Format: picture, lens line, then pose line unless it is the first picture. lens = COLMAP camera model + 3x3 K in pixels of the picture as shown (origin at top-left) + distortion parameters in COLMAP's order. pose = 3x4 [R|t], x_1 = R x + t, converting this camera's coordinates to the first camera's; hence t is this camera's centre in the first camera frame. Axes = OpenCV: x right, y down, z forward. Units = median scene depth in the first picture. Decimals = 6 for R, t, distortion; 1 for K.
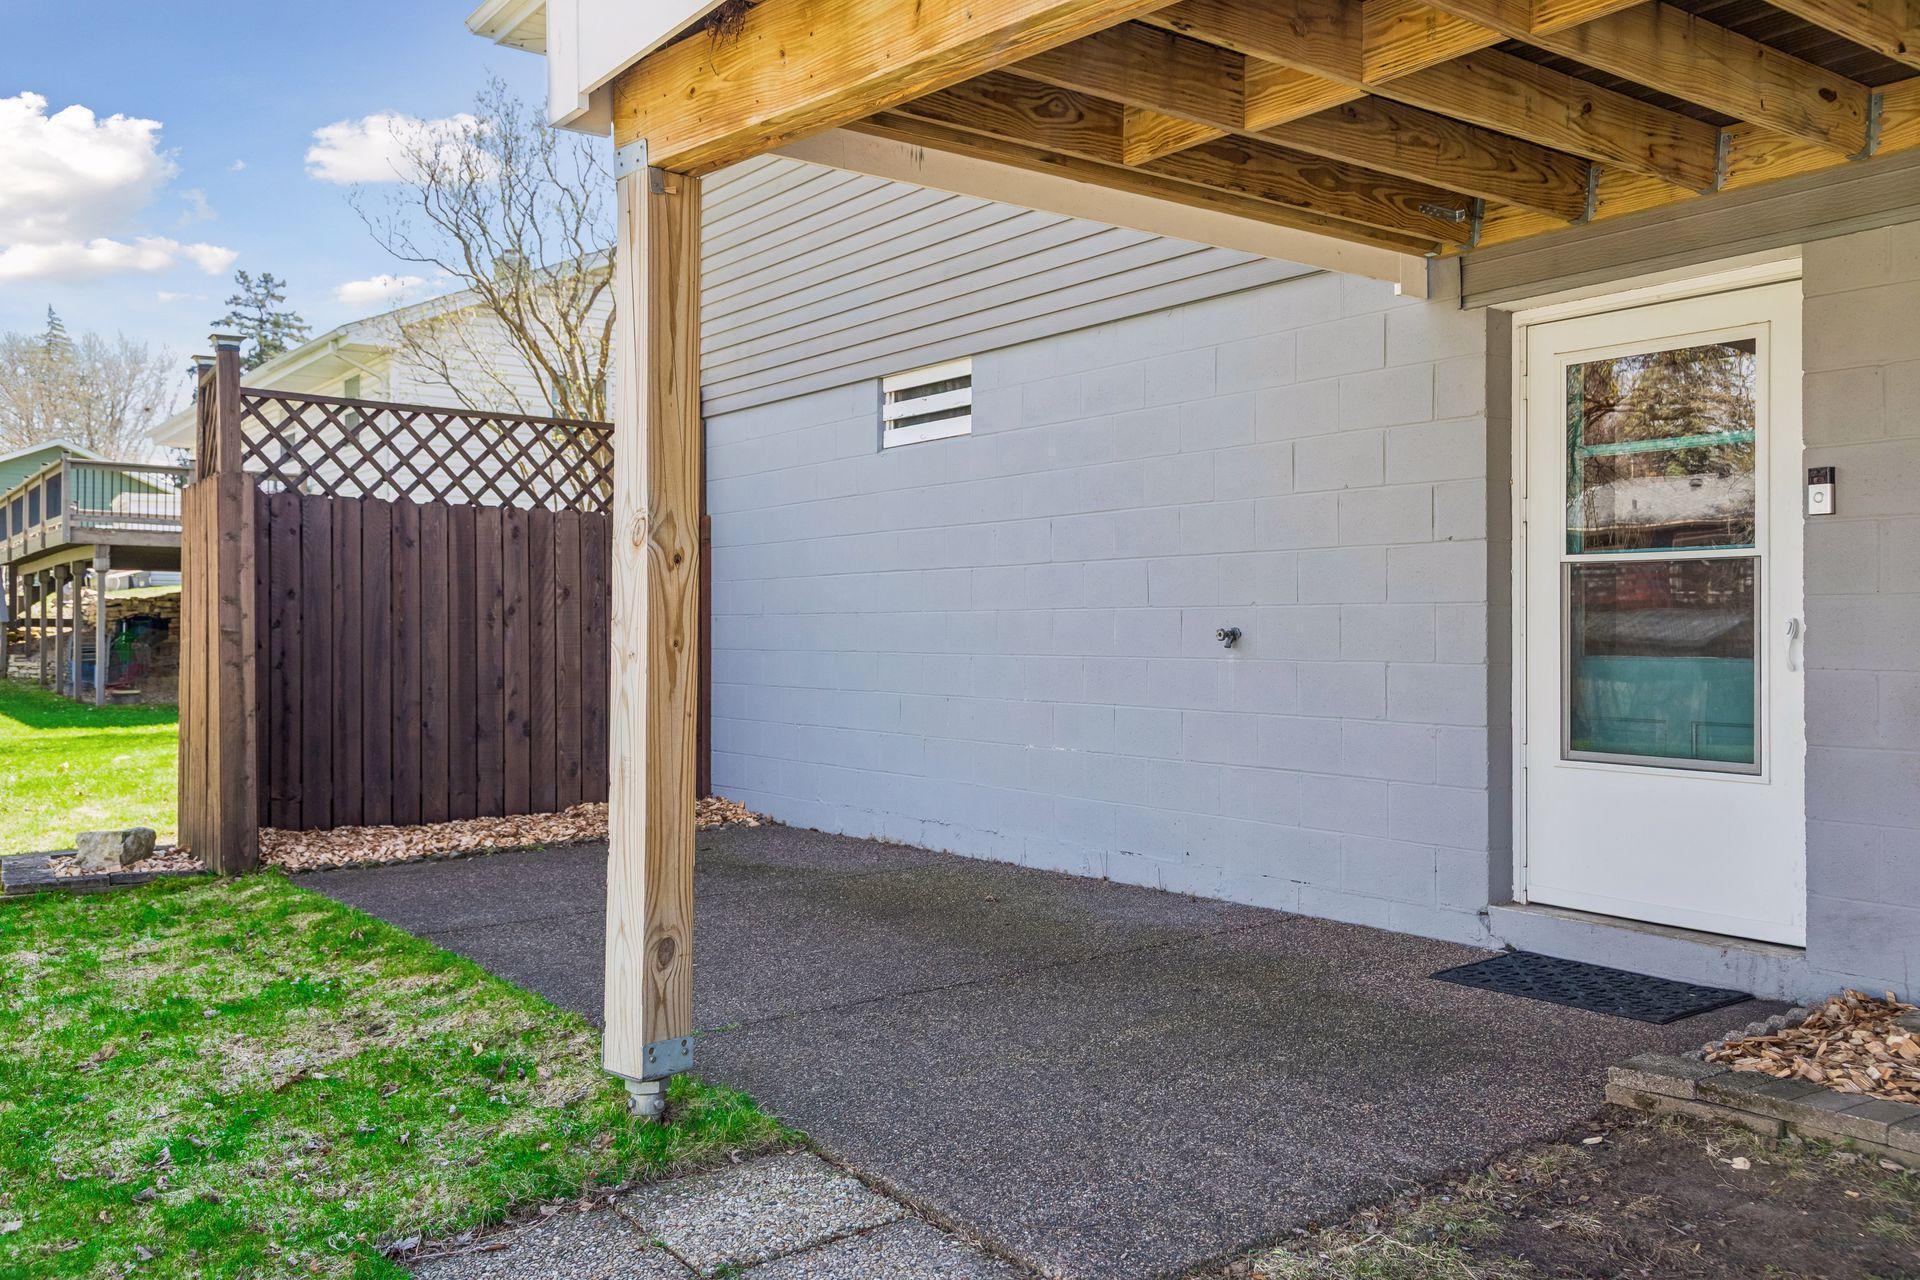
lens RADIAL K [[1593.9, 0, 984.5], [0, 1593.9, 622.0], [0, 0, 1]] dist [-0.003700, 0.010612]
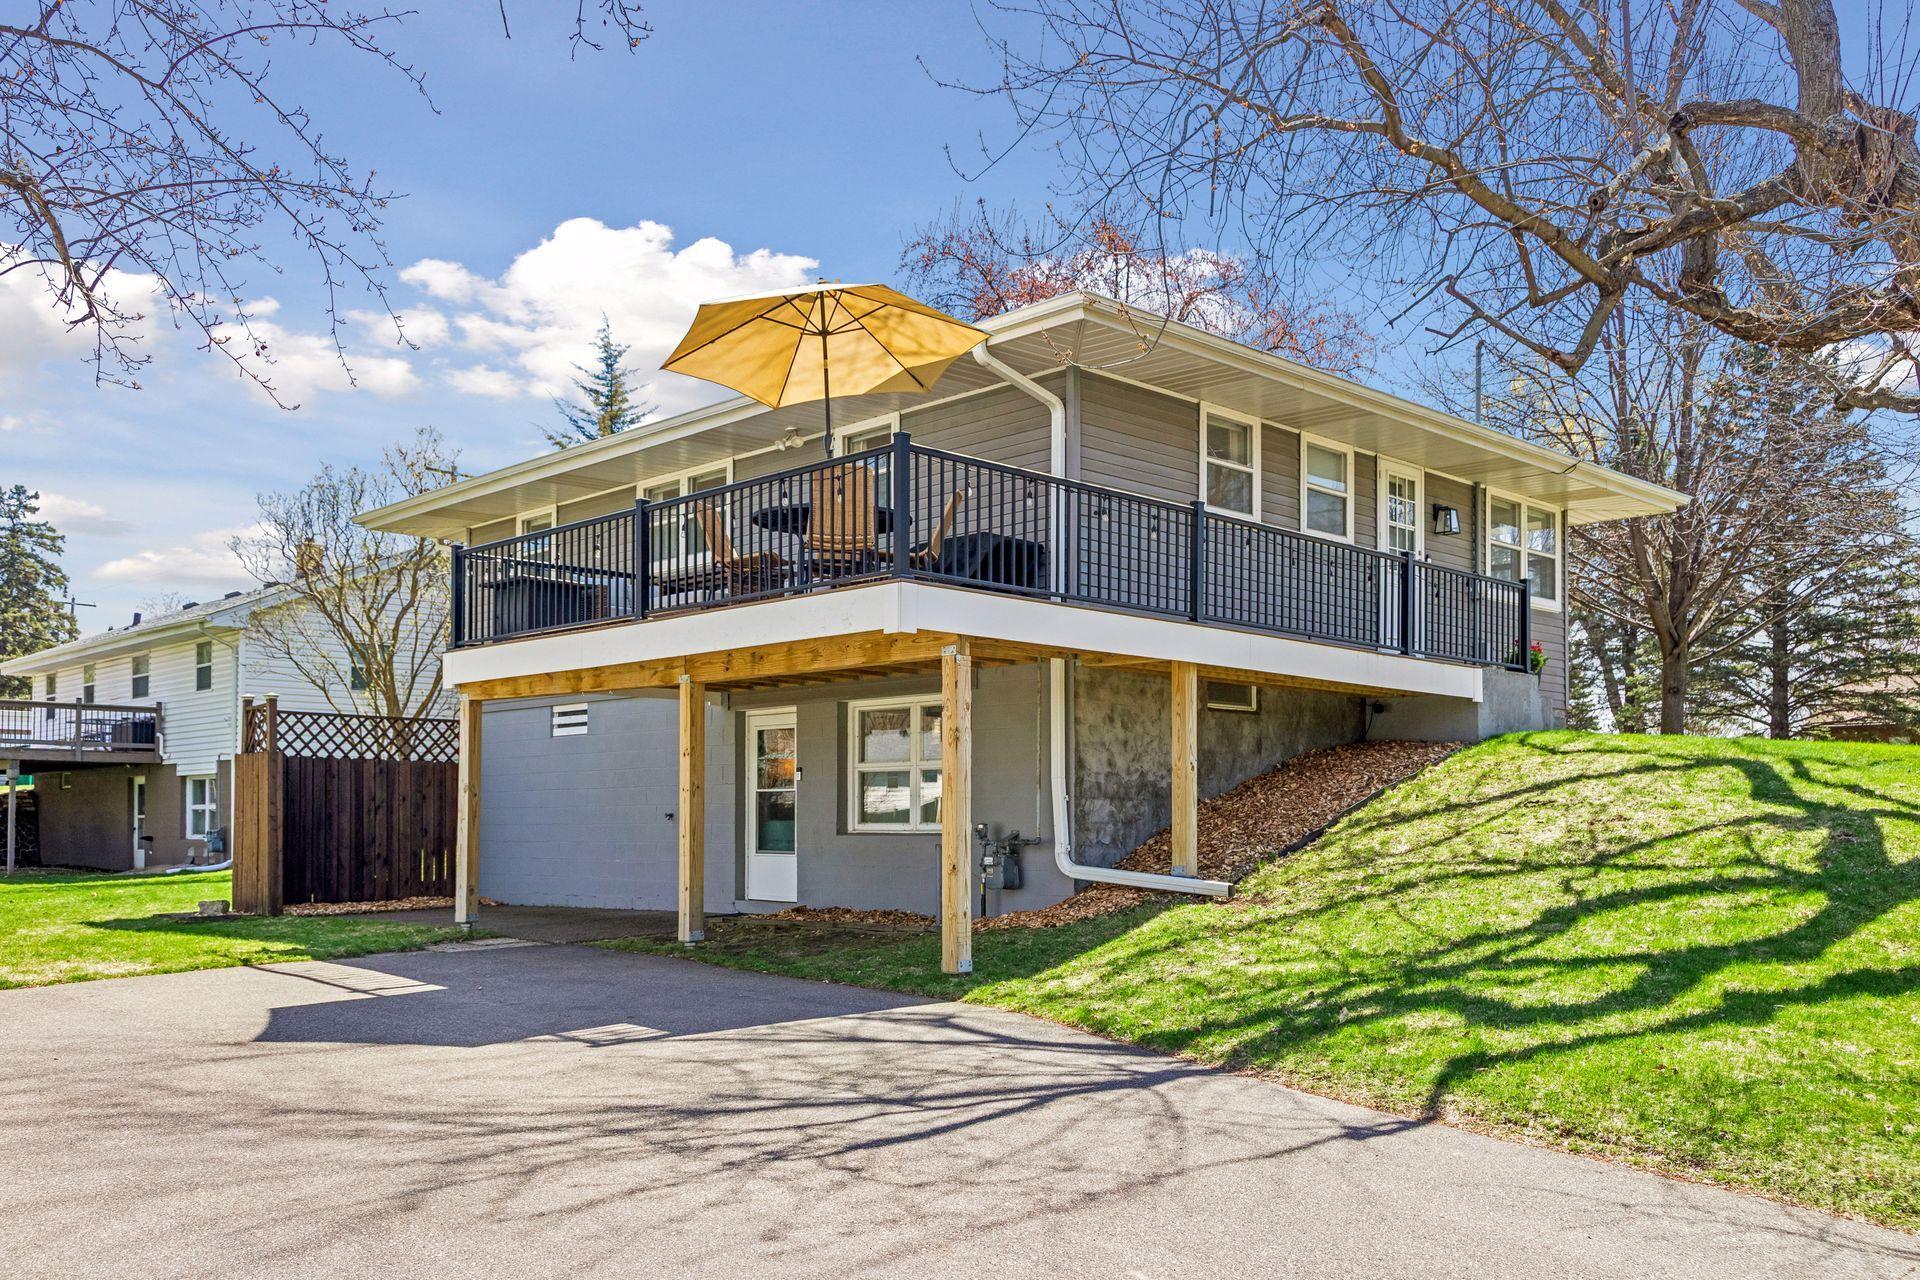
lens RADIAL K [[1662.0, 0, 968.1], [0, 1662.0, 751.1], [0, 0, 1]] dist [0.023371, -0.003300]
pose [[0.991034, 0.002060, 0.133591, 0.195909], [0.002934, 0.999305, -0.037172, 0.003606], [-0.133575, 0.037230, 0.990339, -1.368552]]
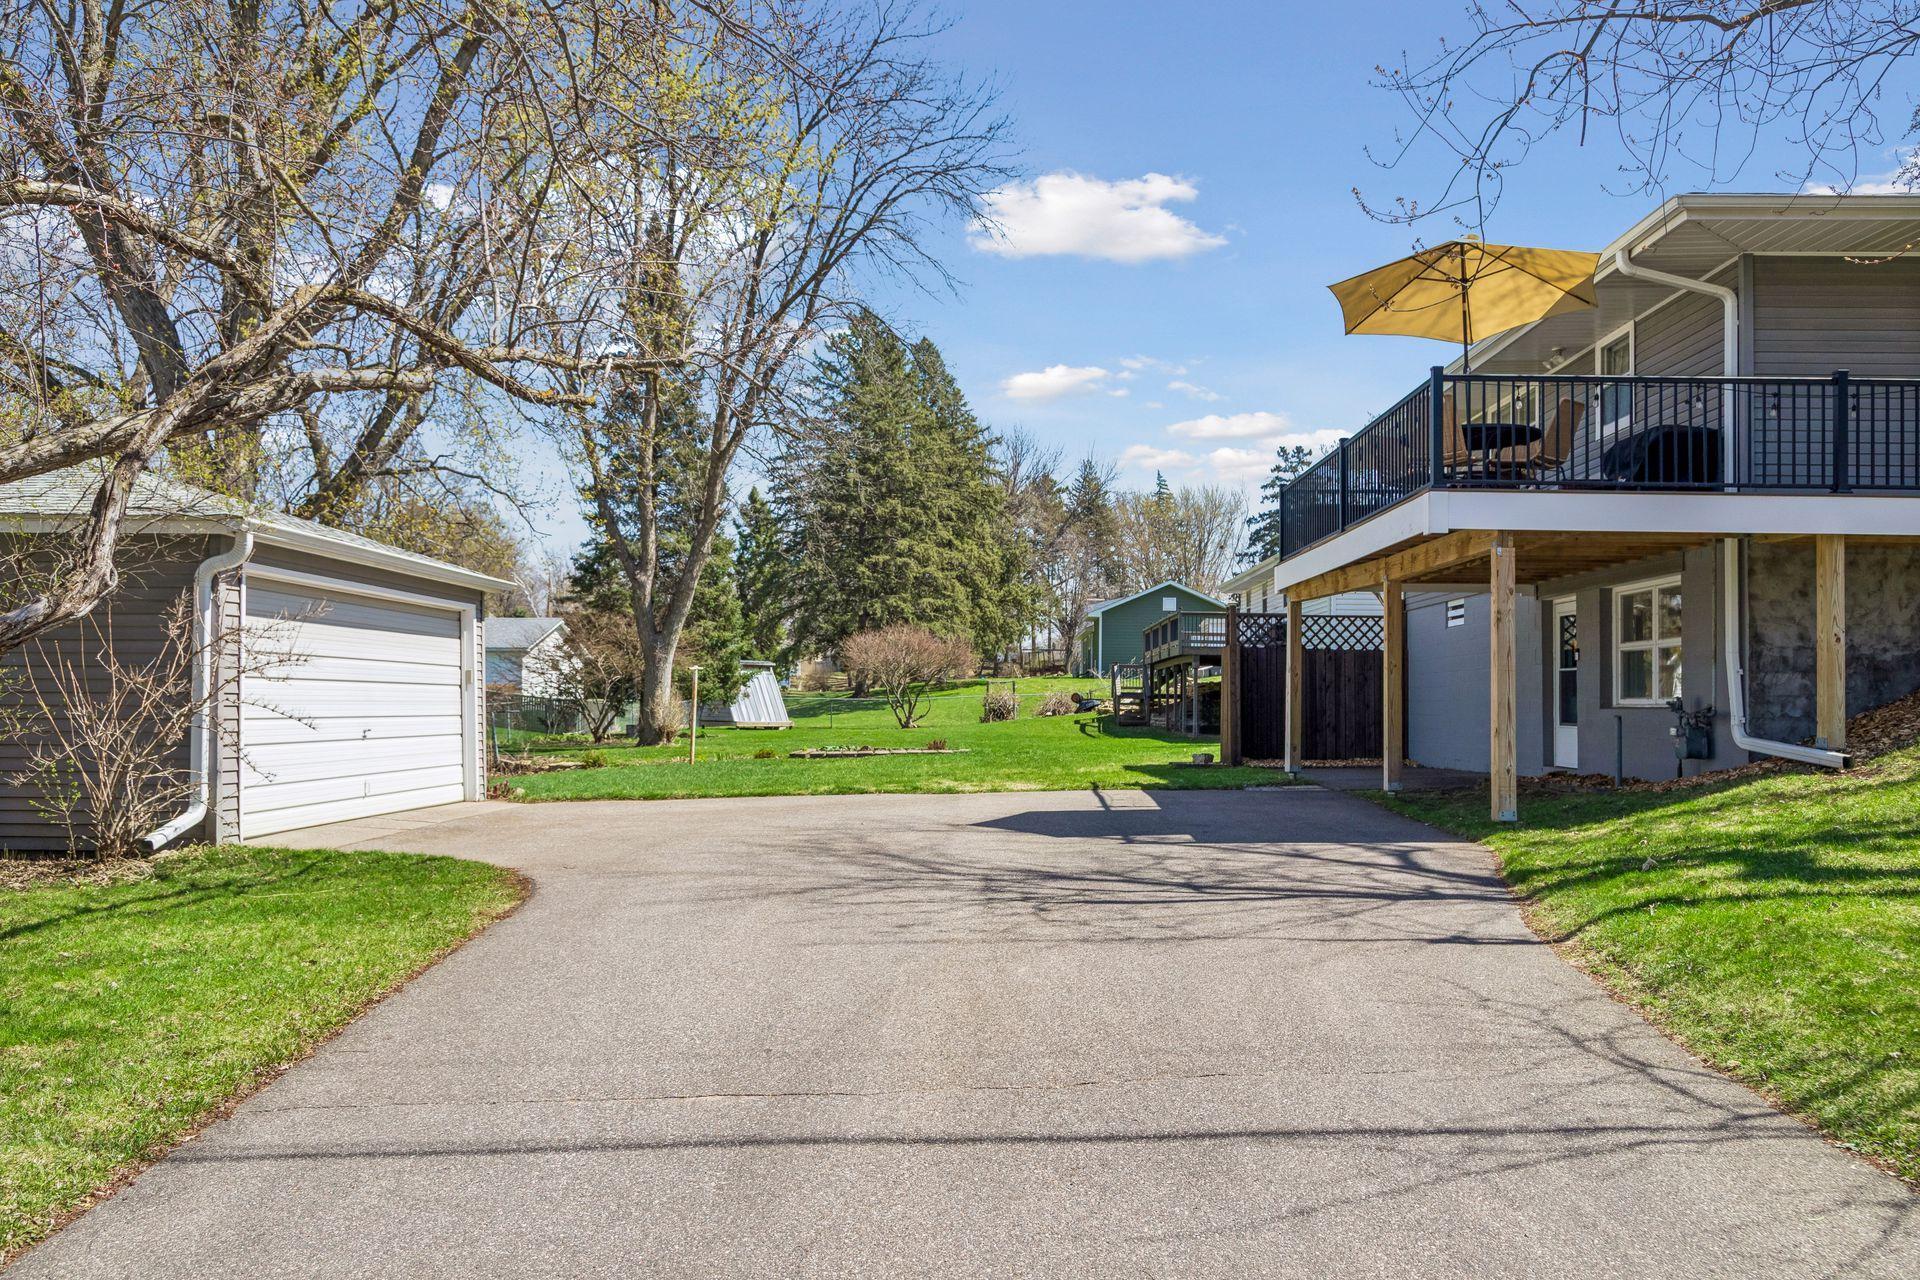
lens RADIAL K [[1483.5, 0, 960.0], [0, 1483.5, 640.0], [0, 0, 1]] dist [-0.005362, -0.001714]
pose [[0.789353, -0.022882, -0.613513, 0.787816], [-0.003116, 0.999143, -0.041274, 0.021222], [0.613932, 0.034491, 0.788605, -1.445082]]
